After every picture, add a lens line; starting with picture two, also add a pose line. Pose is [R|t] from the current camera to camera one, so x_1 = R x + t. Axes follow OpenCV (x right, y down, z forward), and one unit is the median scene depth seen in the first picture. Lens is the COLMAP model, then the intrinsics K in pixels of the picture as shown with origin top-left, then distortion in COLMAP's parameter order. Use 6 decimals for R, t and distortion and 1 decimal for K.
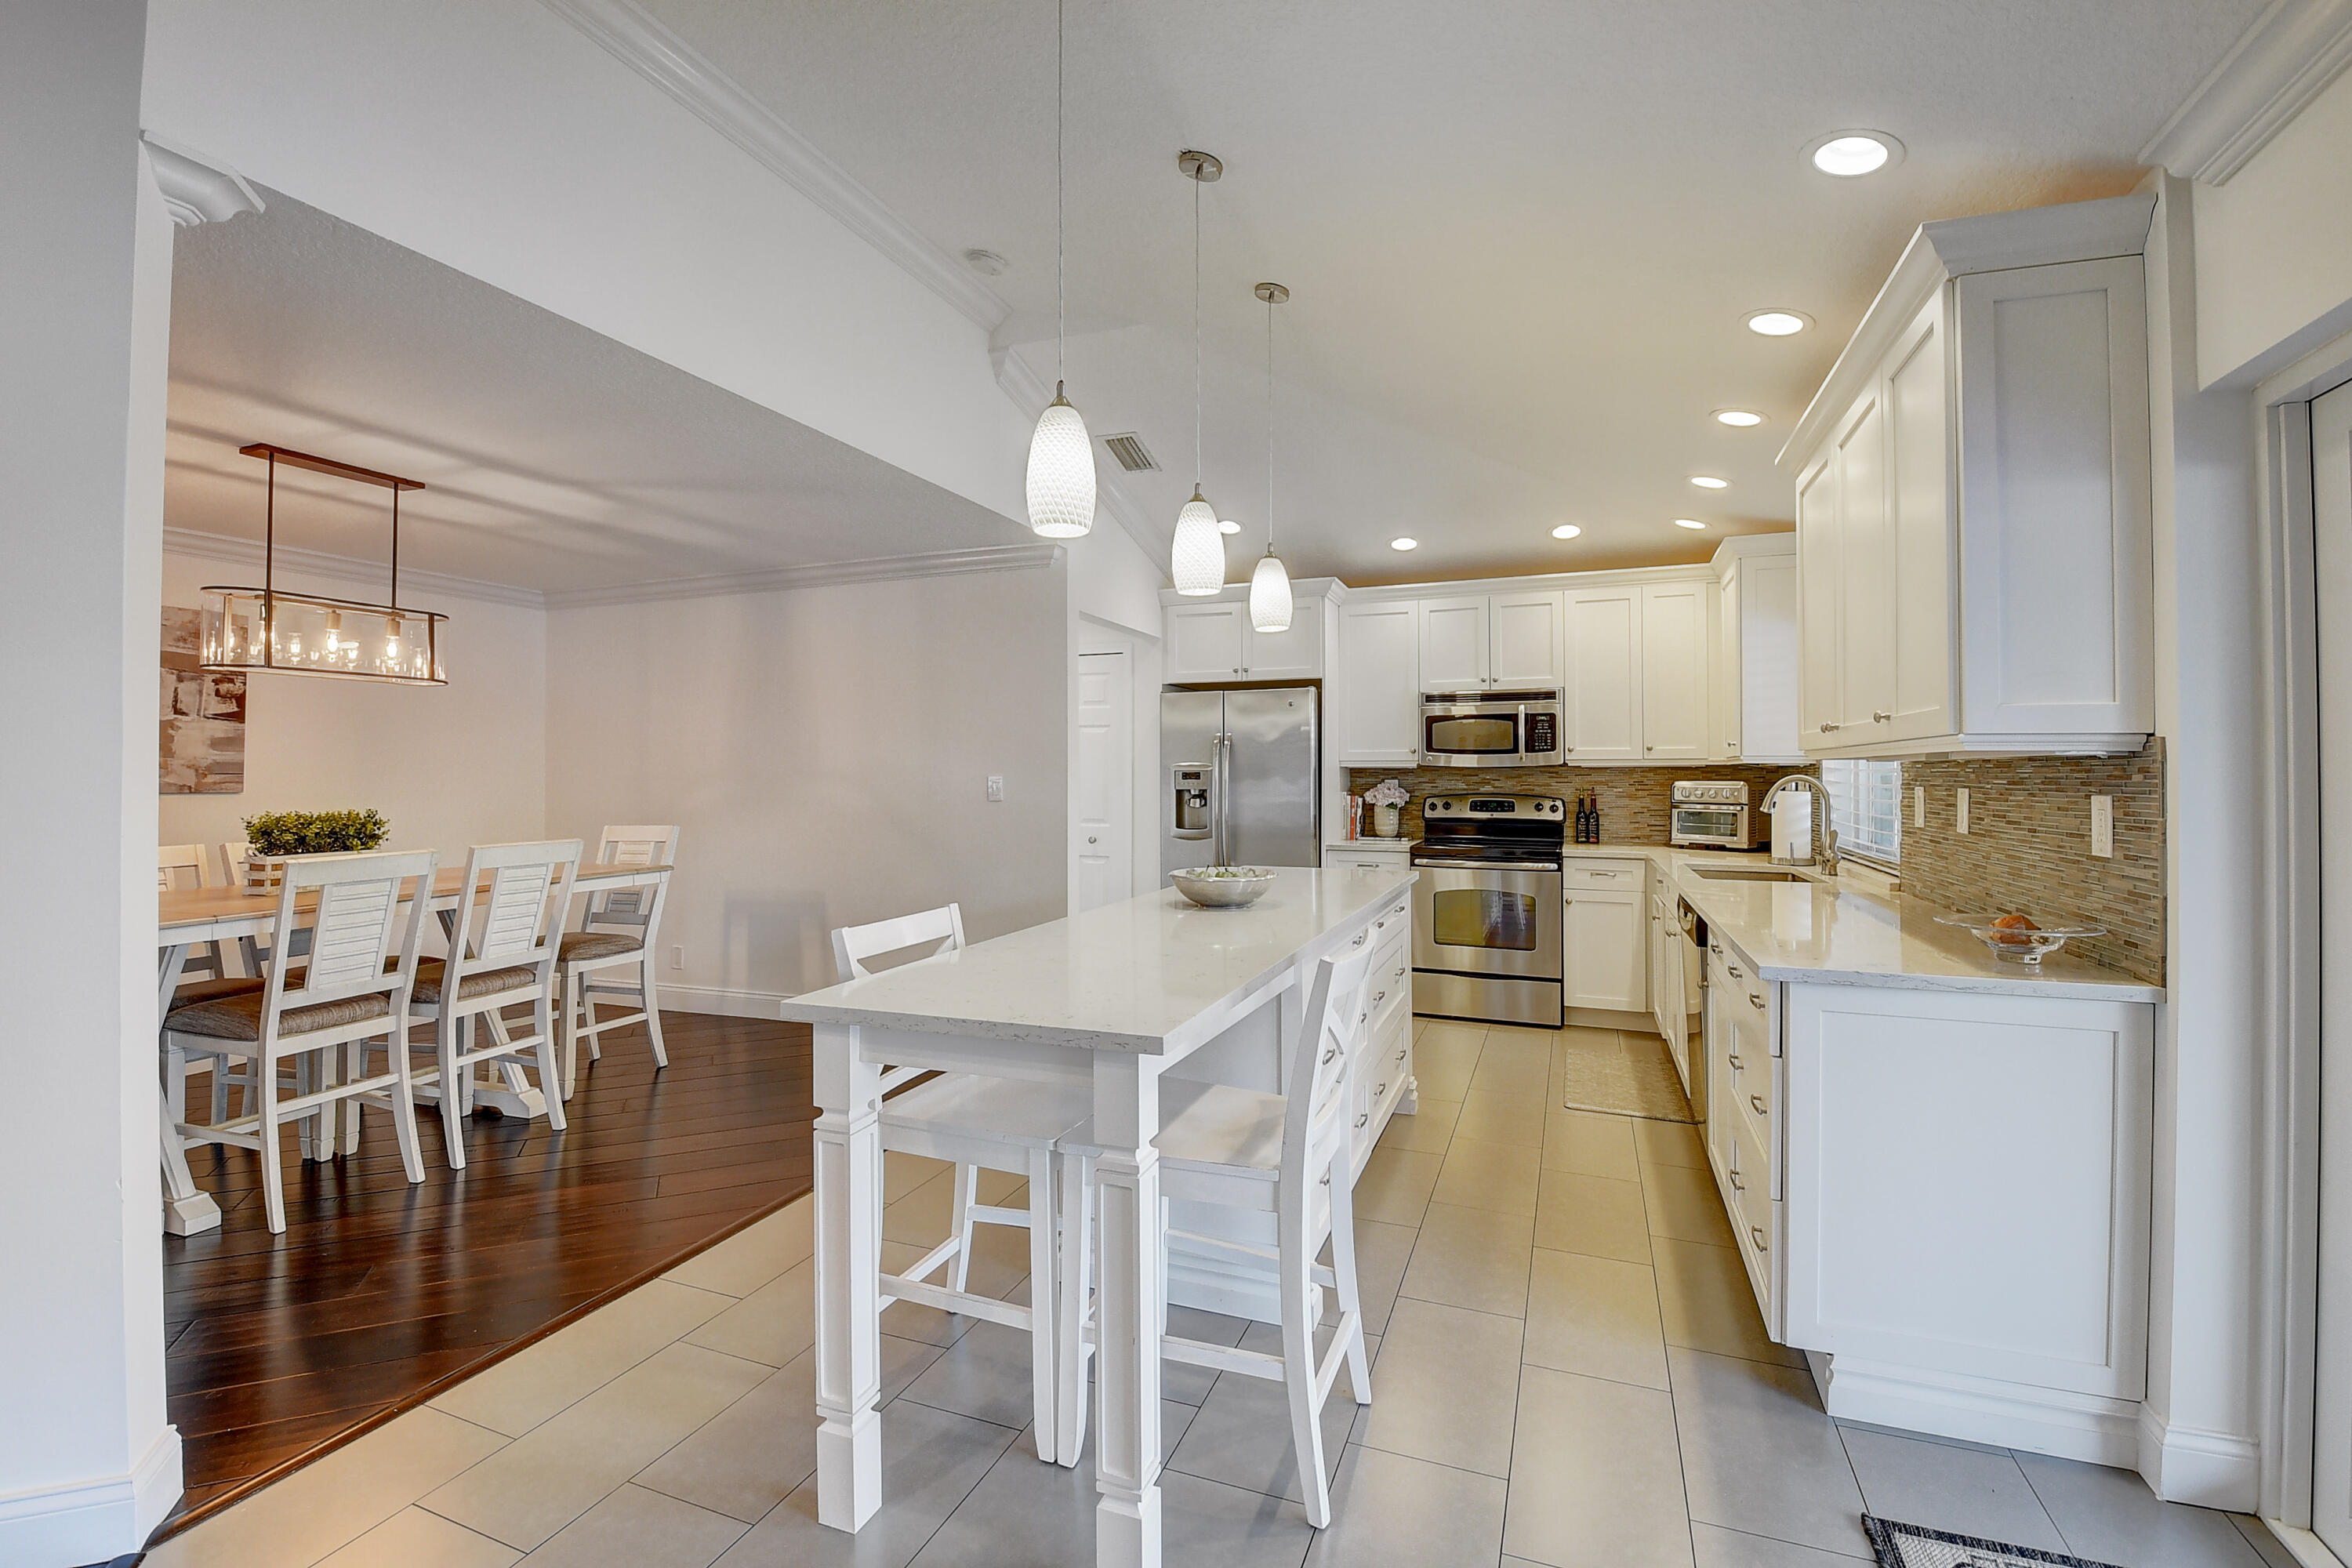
lens RADIAL K [[1017.1, 0, 1162.8], [0, 1017.1, 750.5], [0, 0, 1]] dist [0.000502, -0.000050]
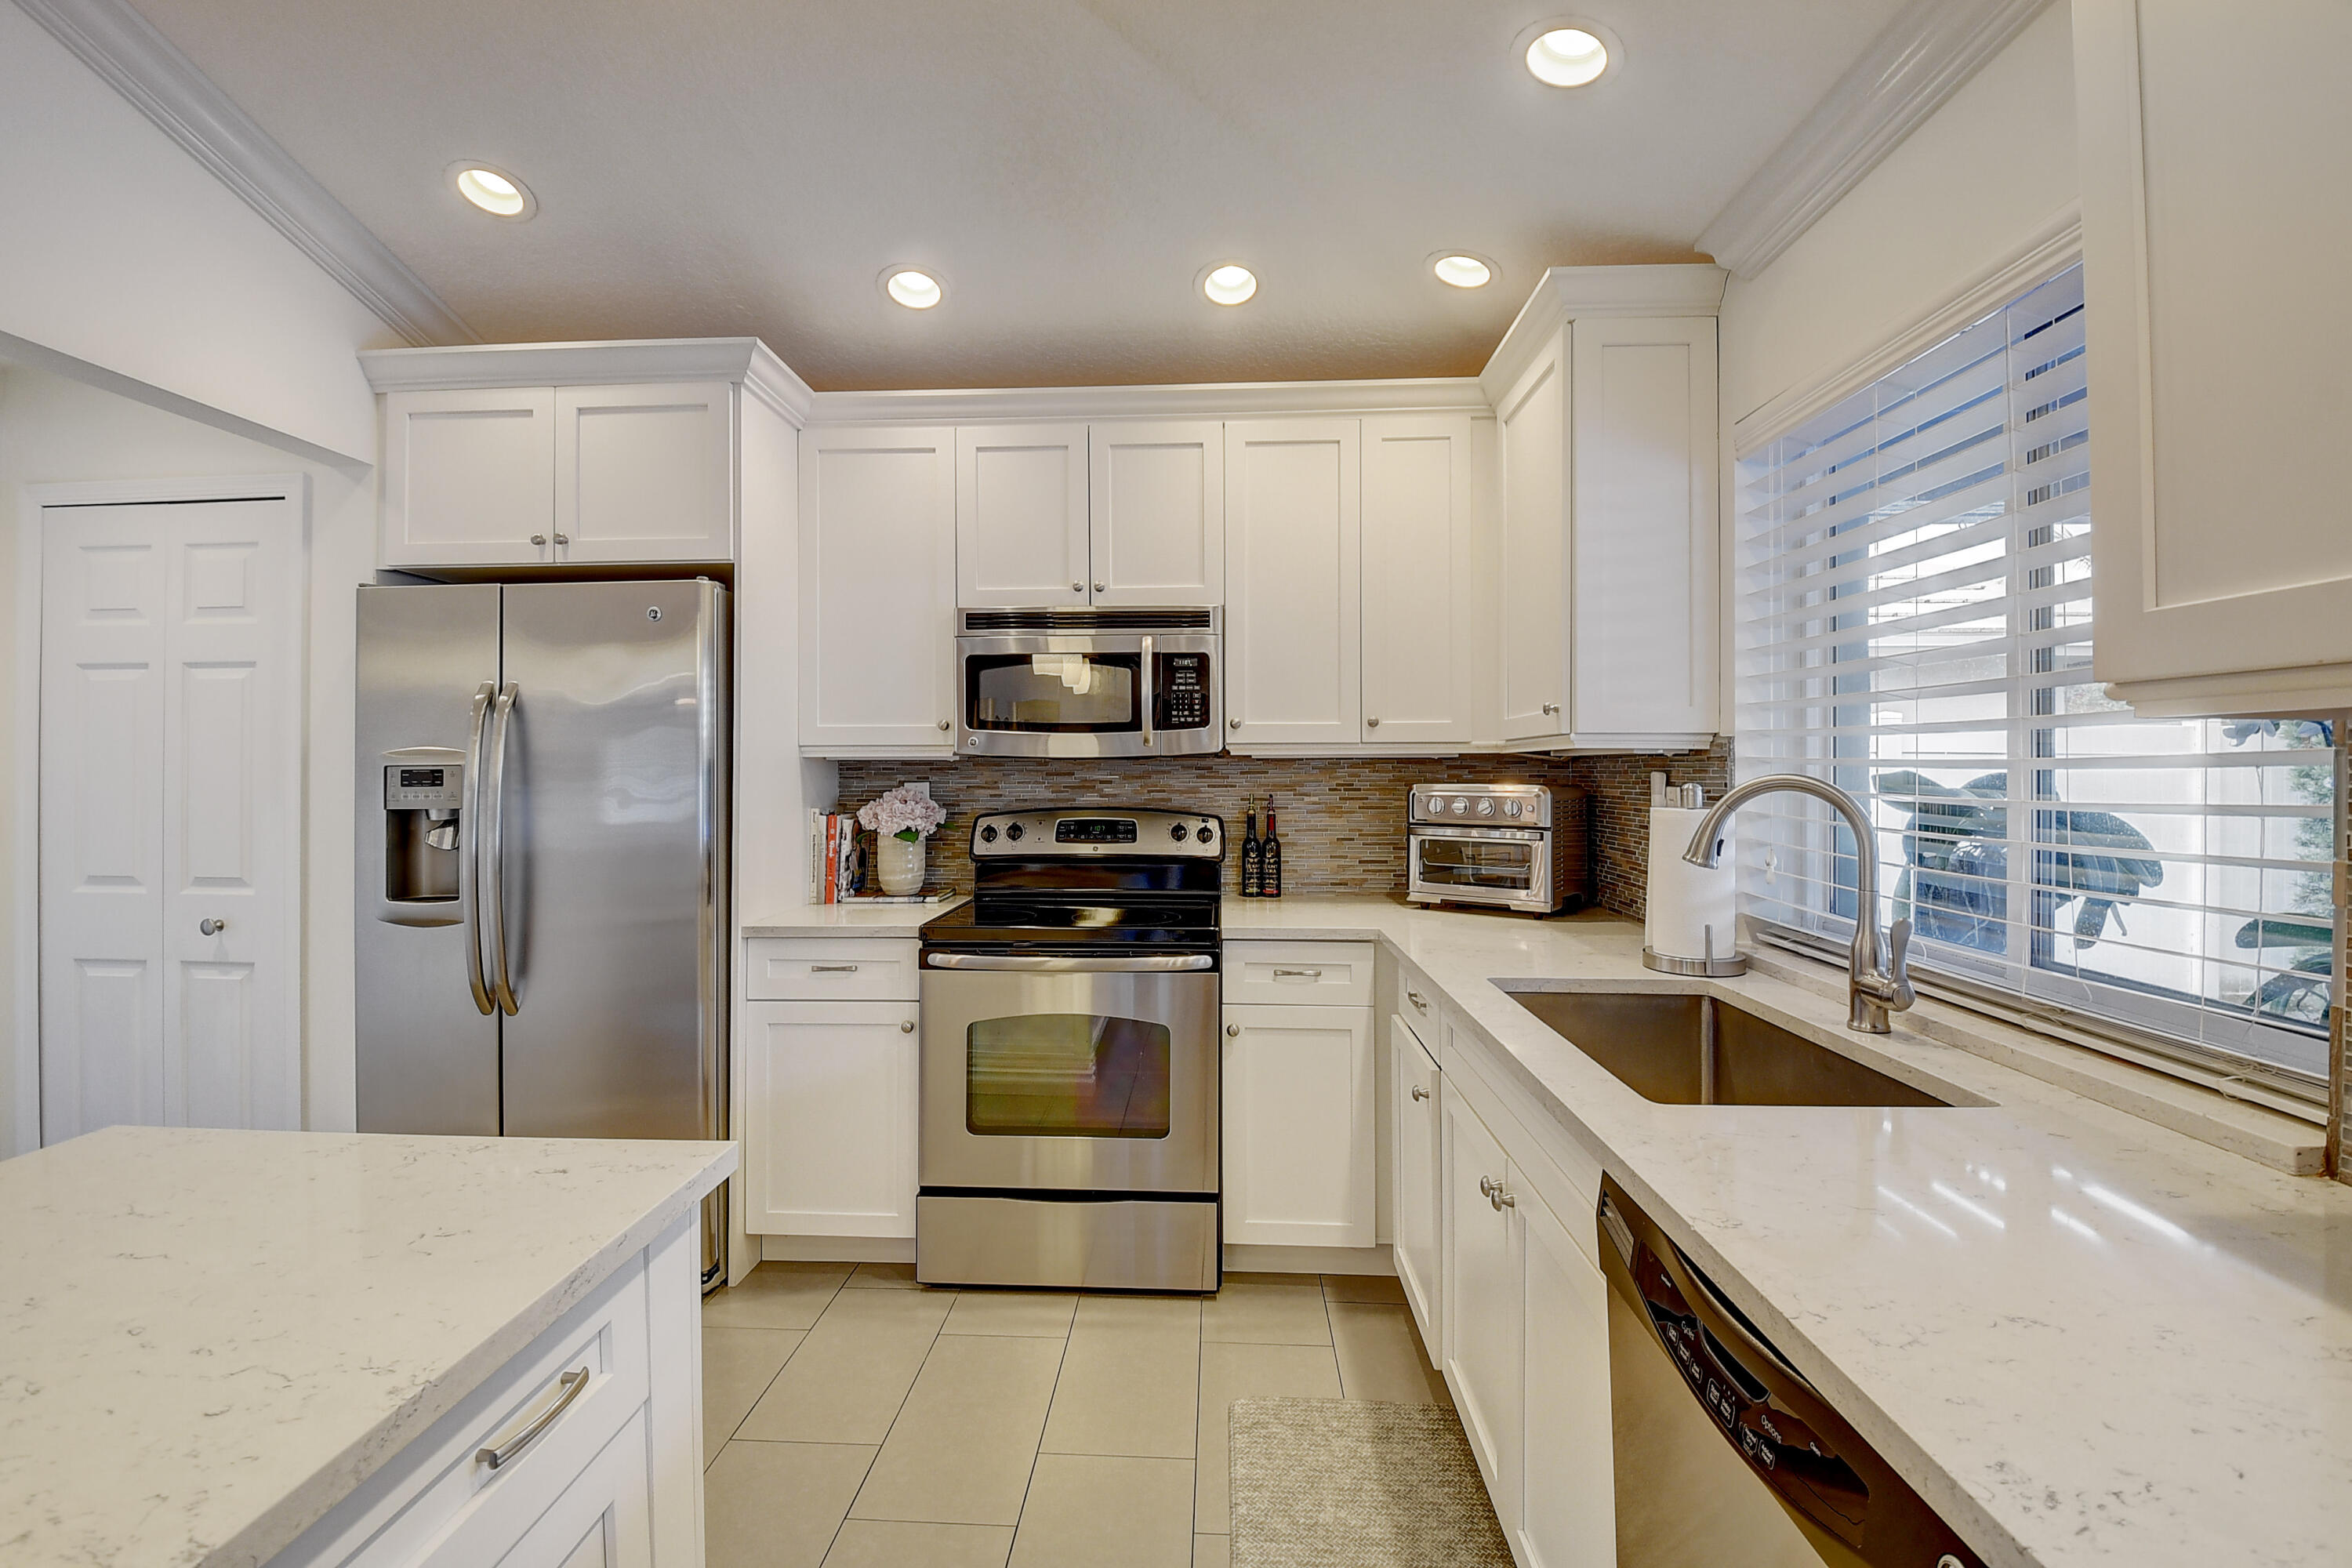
lens RADIAL K [[1017.1, 0, 1162.8], [0, 1017.1, 750.5], [0, 0, 1]] dist [0.000502, -0.000050]
pose [[0.946623, 0.003777, 0.322321, 0.189739], [-0.004288, 0.999990, 0.000876, 0.011904], [-0.322315, -0.002211, 0.946630, 0.497444]]
